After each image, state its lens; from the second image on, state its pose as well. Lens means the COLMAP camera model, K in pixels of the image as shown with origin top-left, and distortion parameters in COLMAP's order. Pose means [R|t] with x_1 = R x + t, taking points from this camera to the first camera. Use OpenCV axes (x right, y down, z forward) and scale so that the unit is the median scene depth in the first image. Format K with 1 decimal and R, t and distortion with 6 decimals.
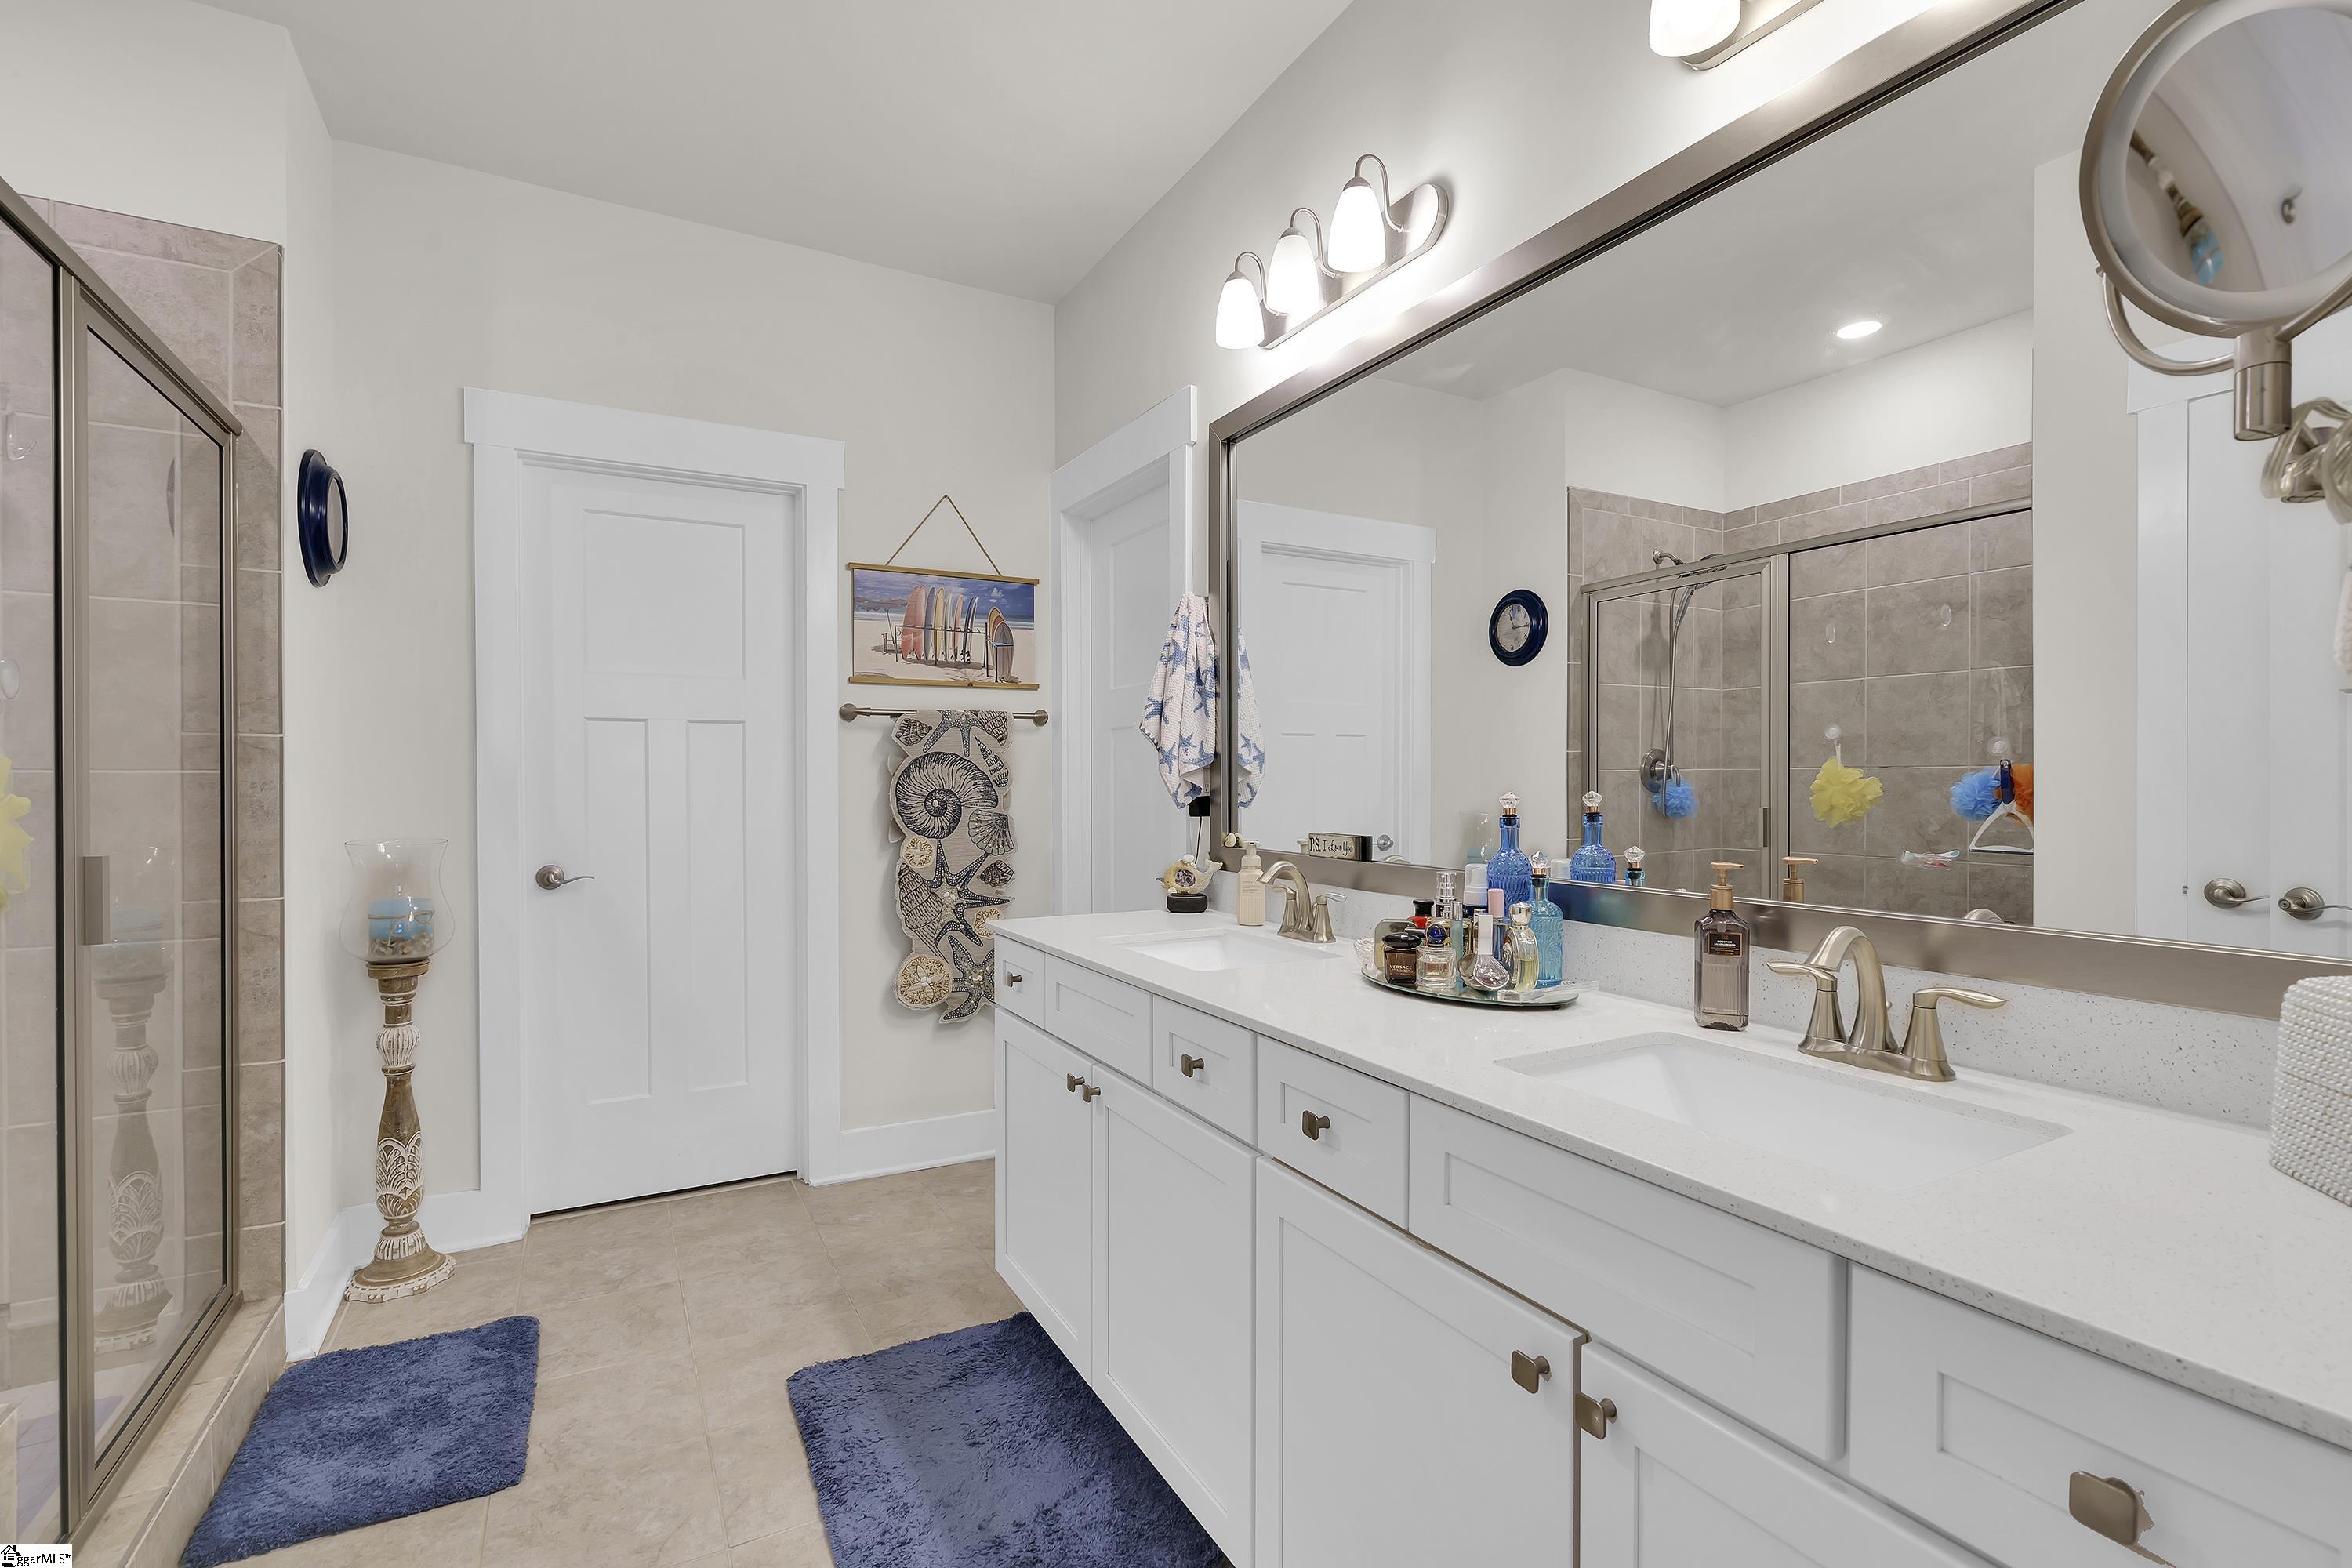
lens RADIAL K [[1080.9, 0, 1172.0], [0, 1080.9, 784.9], [0, 0, 1]] dist [-0.004499, -0.000146]
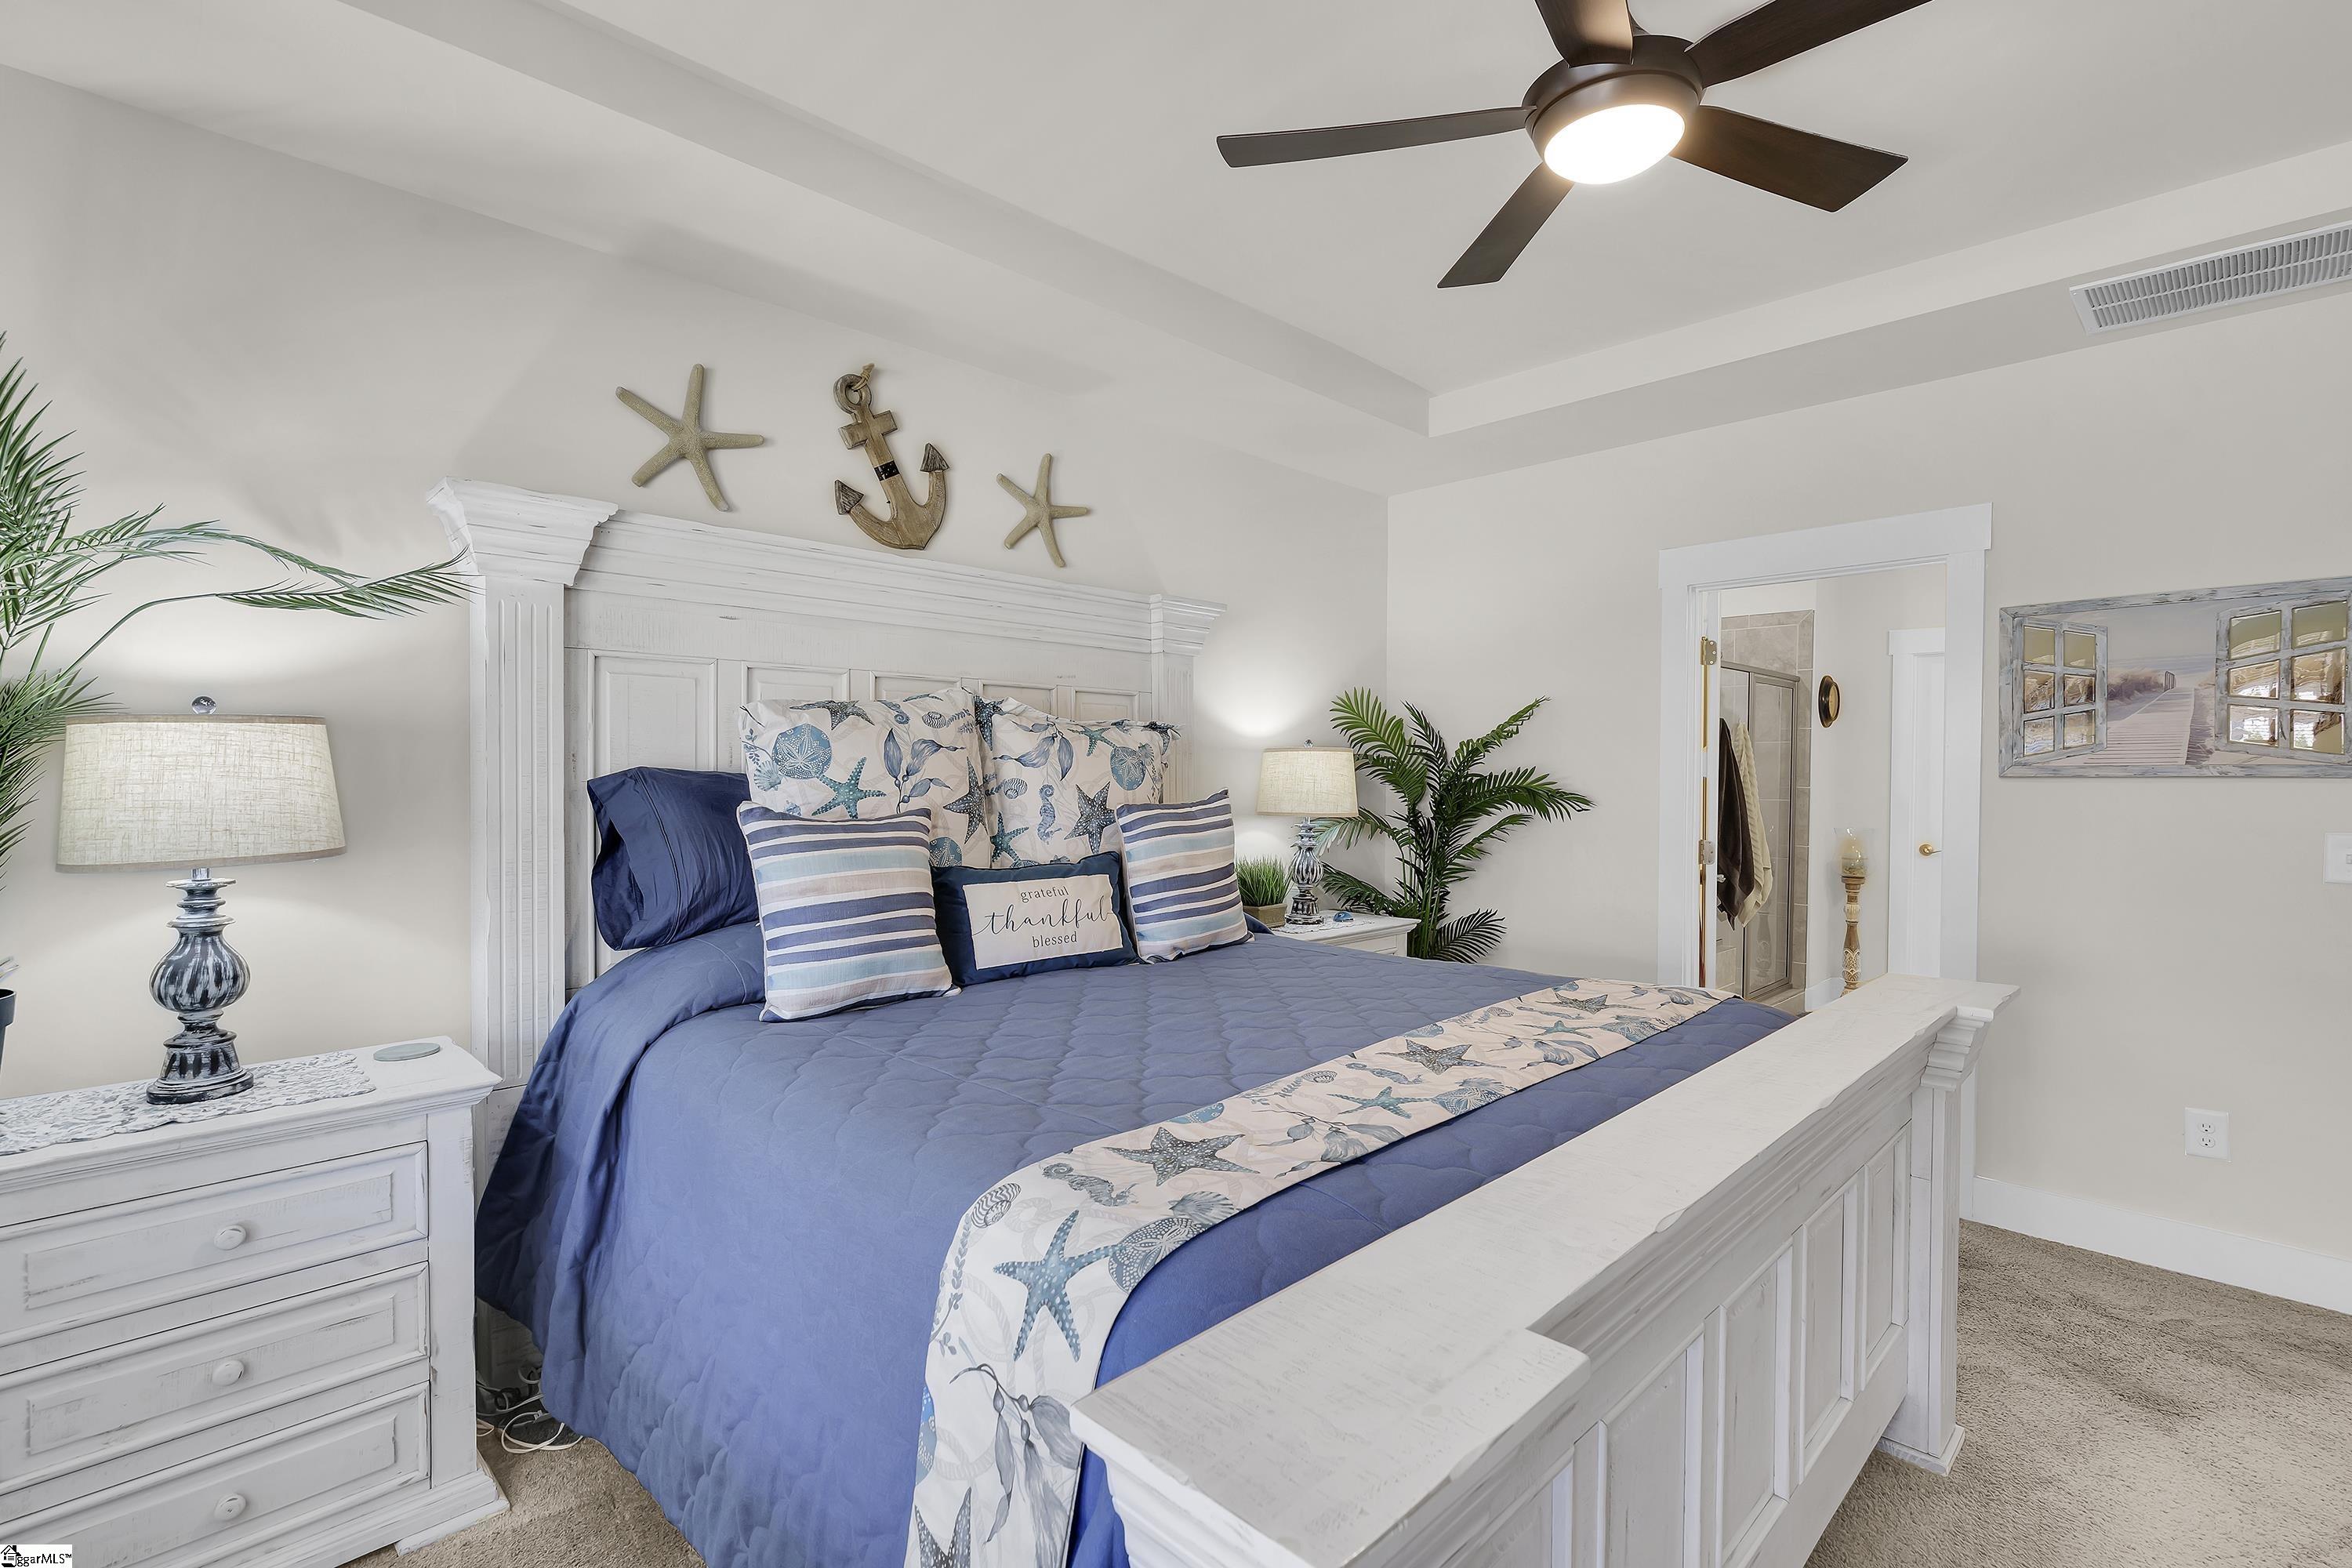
lens RADIAL K [[1080.9, 0, 1176.7], [0, 1080.9, 803.3], [0, 0, 1]] dist [-0.004499, -0.000146]
pose [[0.302956, 0.018838, -0.952818, 1.162760], [-0.011983, 0.999801, 0.015957, -0.026351], [0.952929, 0.006584, 0.303122, -1.222788]]
